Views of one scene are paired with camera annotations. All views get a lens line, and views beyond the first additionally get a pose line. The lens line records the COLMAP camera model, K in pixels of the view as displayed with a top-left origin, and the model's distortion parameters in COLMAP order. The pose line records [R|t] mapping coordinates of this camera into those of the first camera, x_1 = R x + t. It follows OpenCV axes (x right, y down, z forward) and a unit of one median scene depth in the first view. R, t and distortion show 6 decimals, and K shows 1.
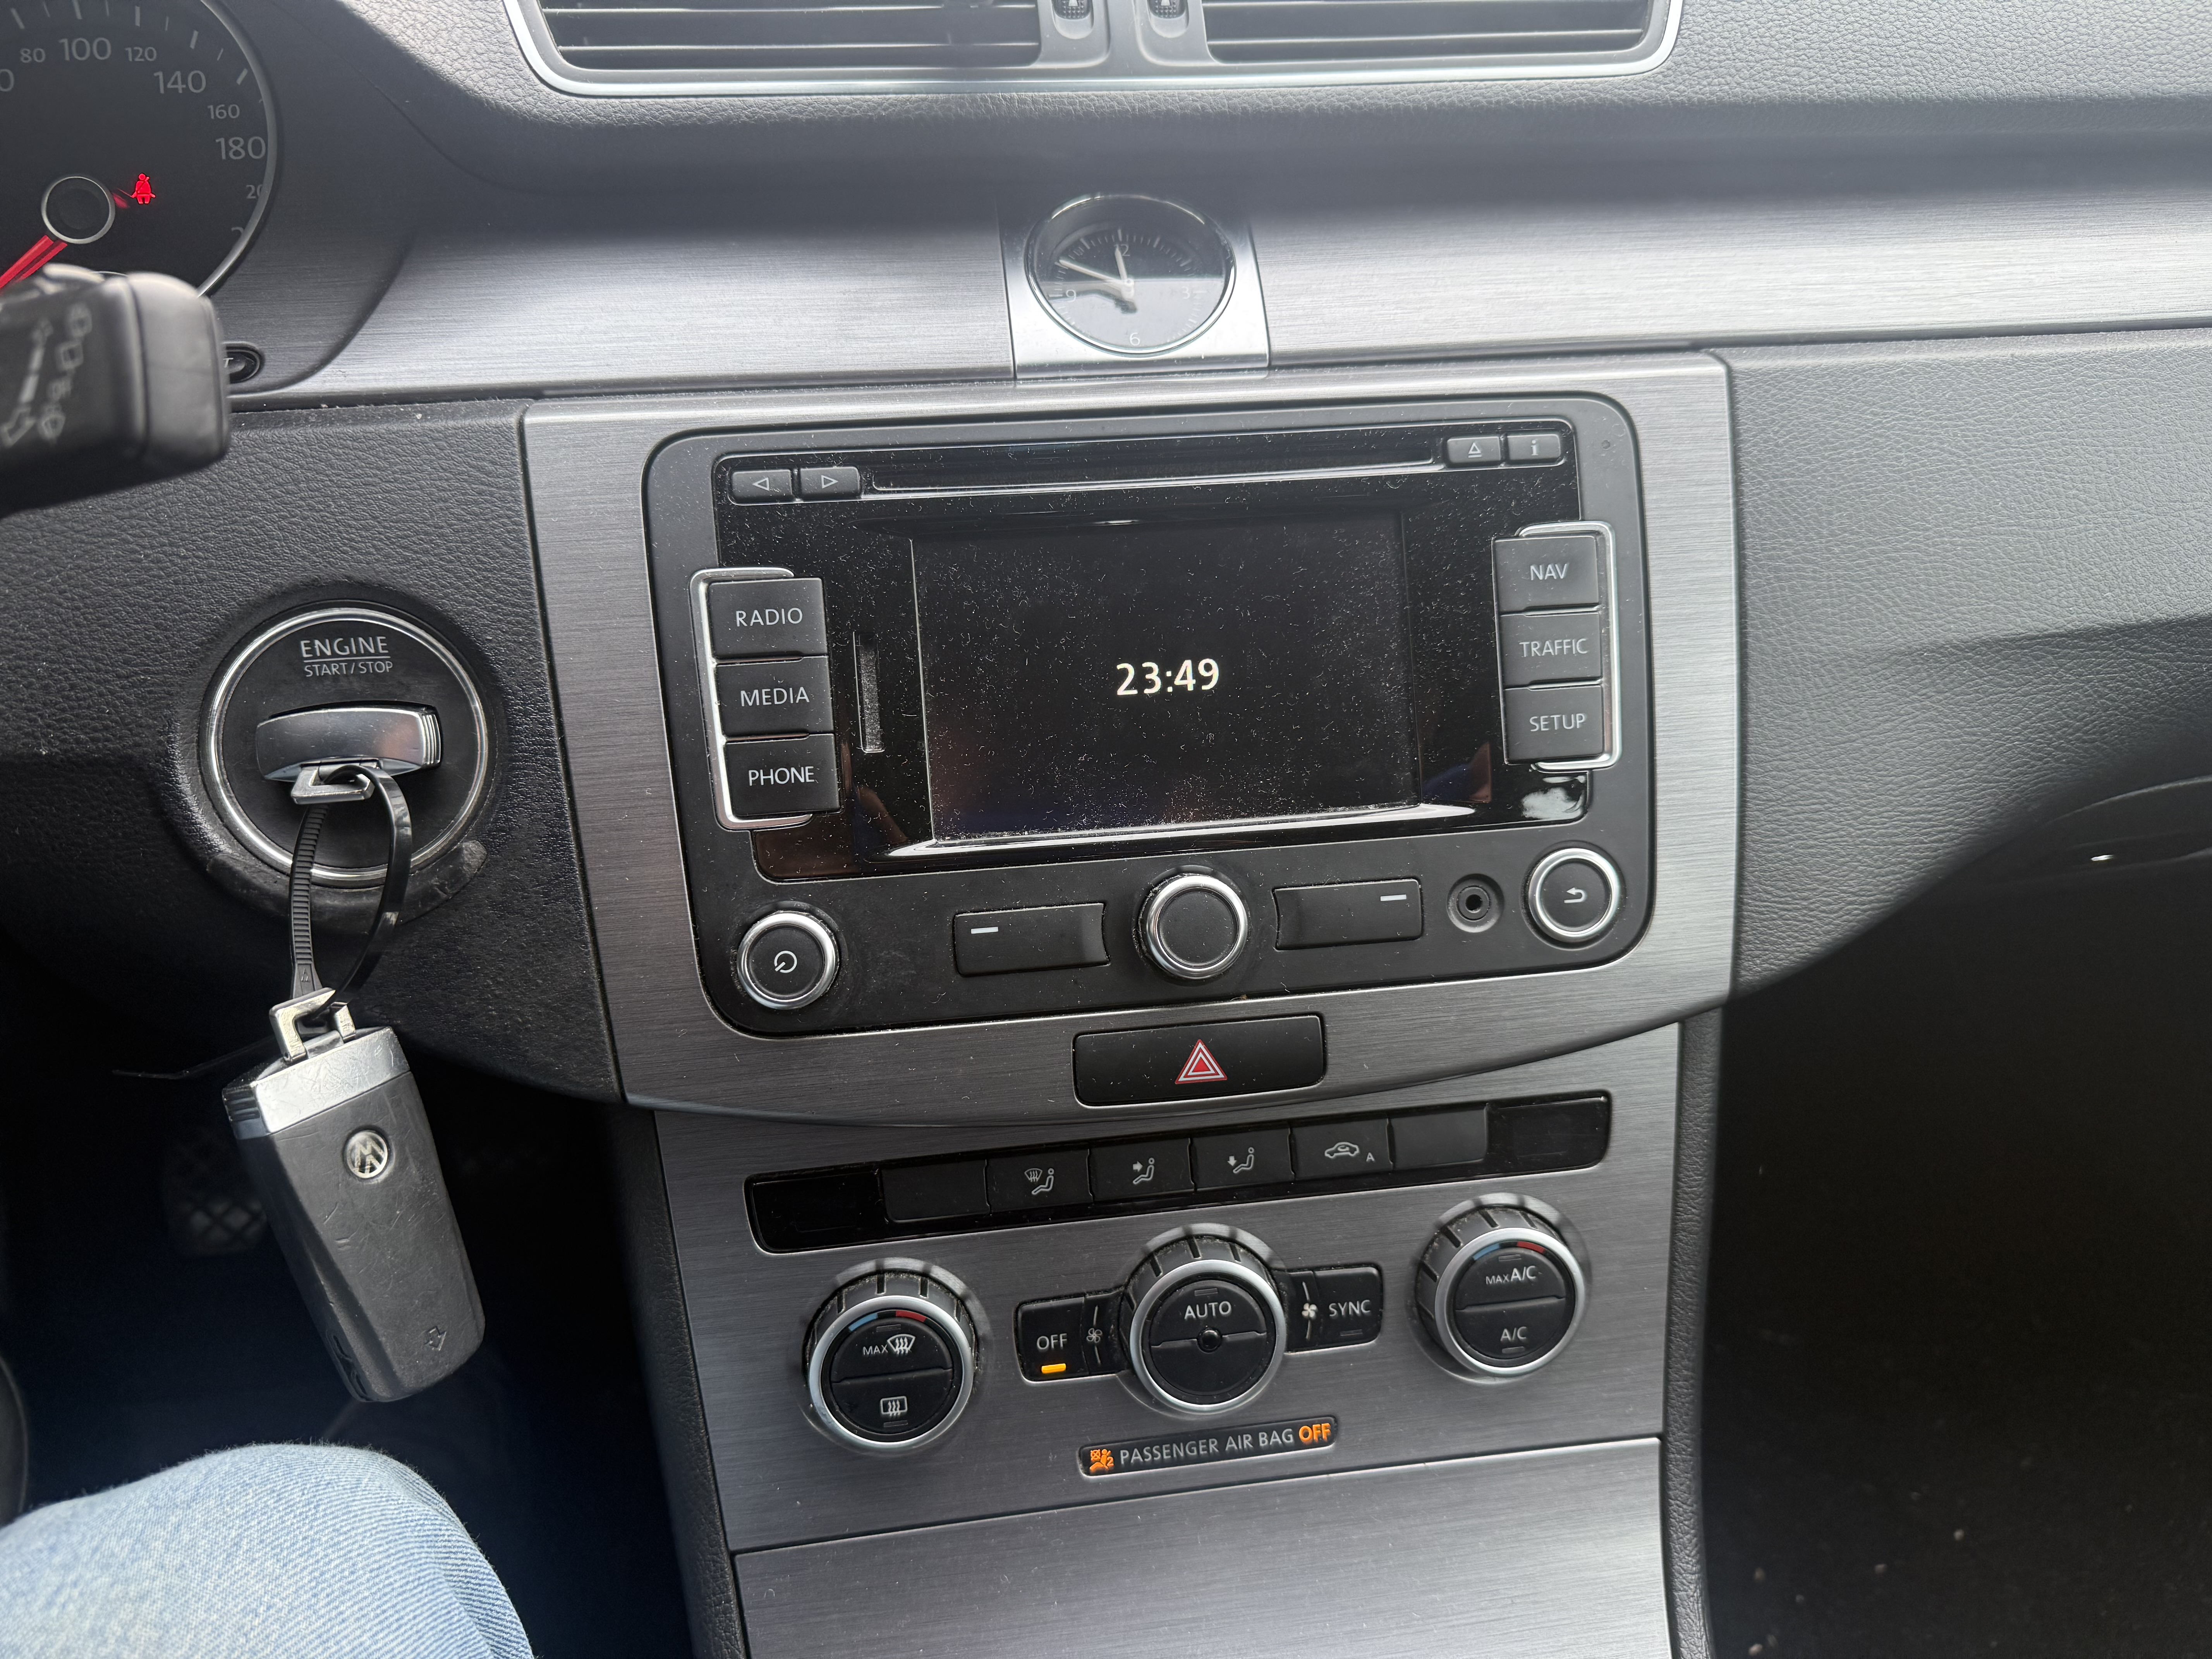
lens RADIAL K [[1648.3, 0, 1109.8], [0, 1648.3, 793.5], [0, 0, 1]] dist [0.046218, -0.054151]
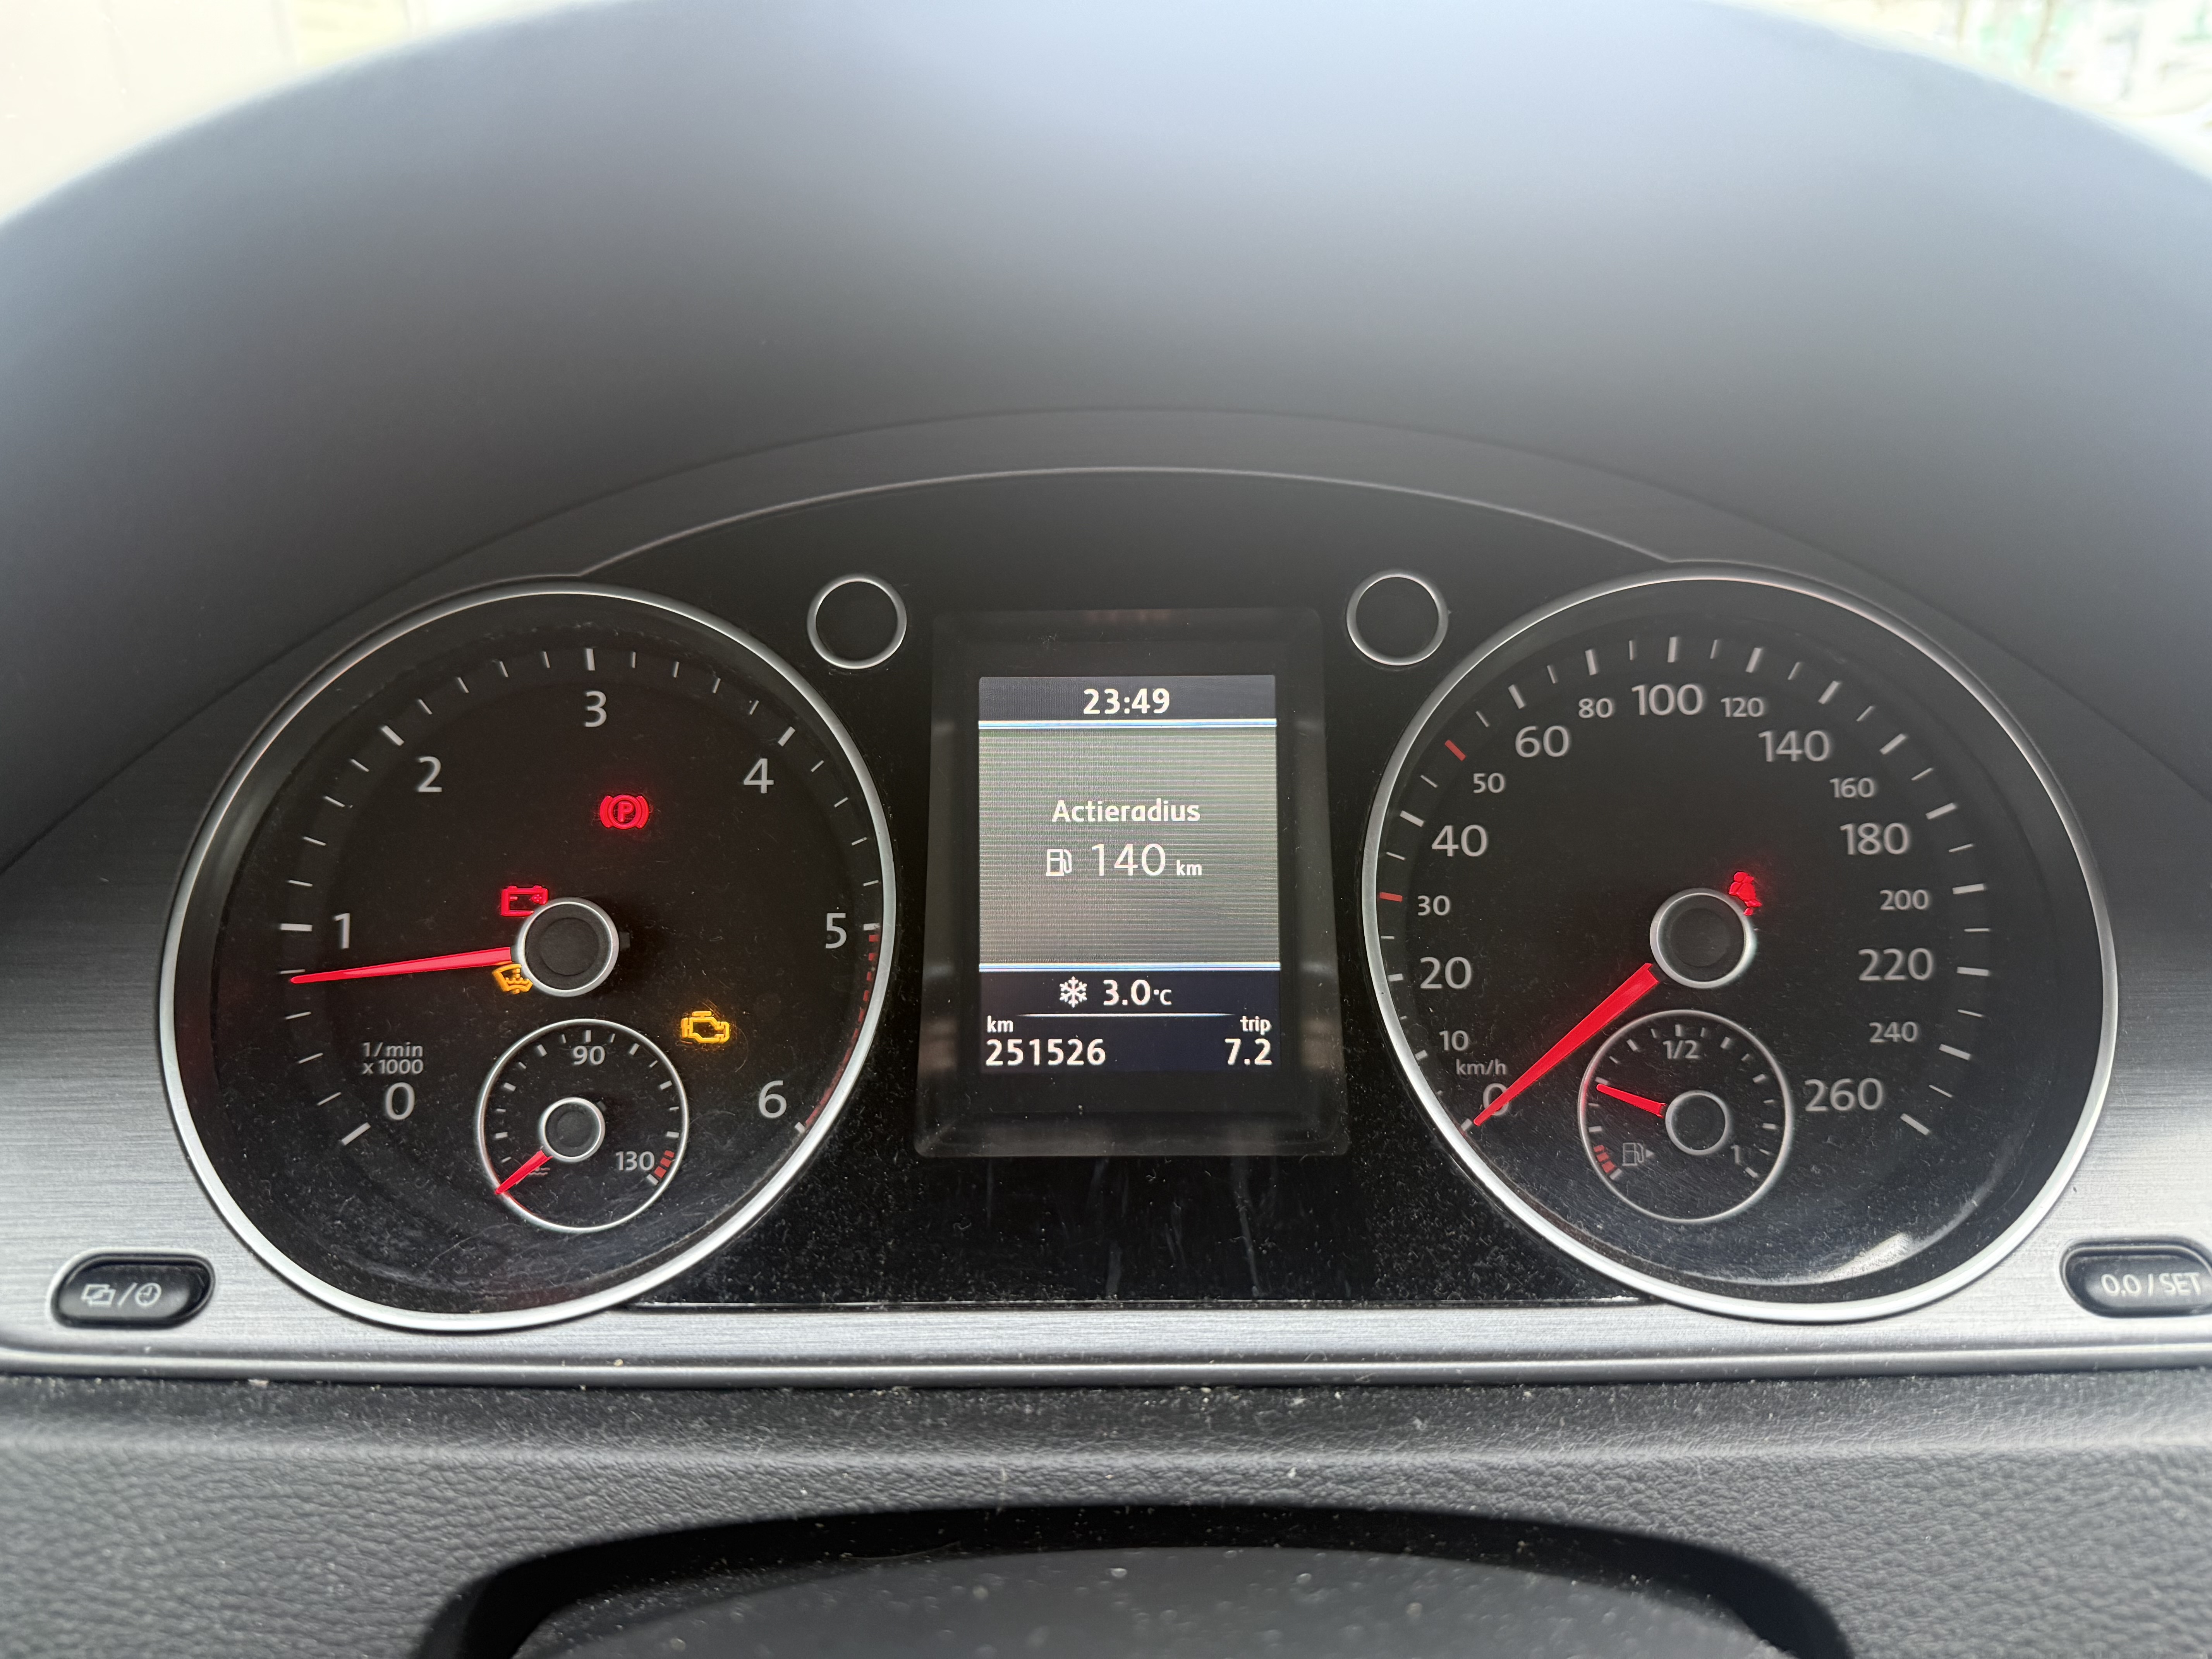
lens RADIAL K [[1648.3, 0, 1159.3], [0, 1648.3, 788.4], [0, 0, 1]] dist [0.046218, -0.054151]
pose [[0.996474, 0.031279, -0.077849, -0.822397], [-0.041257, 0.990648, -0.130059, -0.322975], [0.073053, 0.132812, 0.988445, 0.289761]]
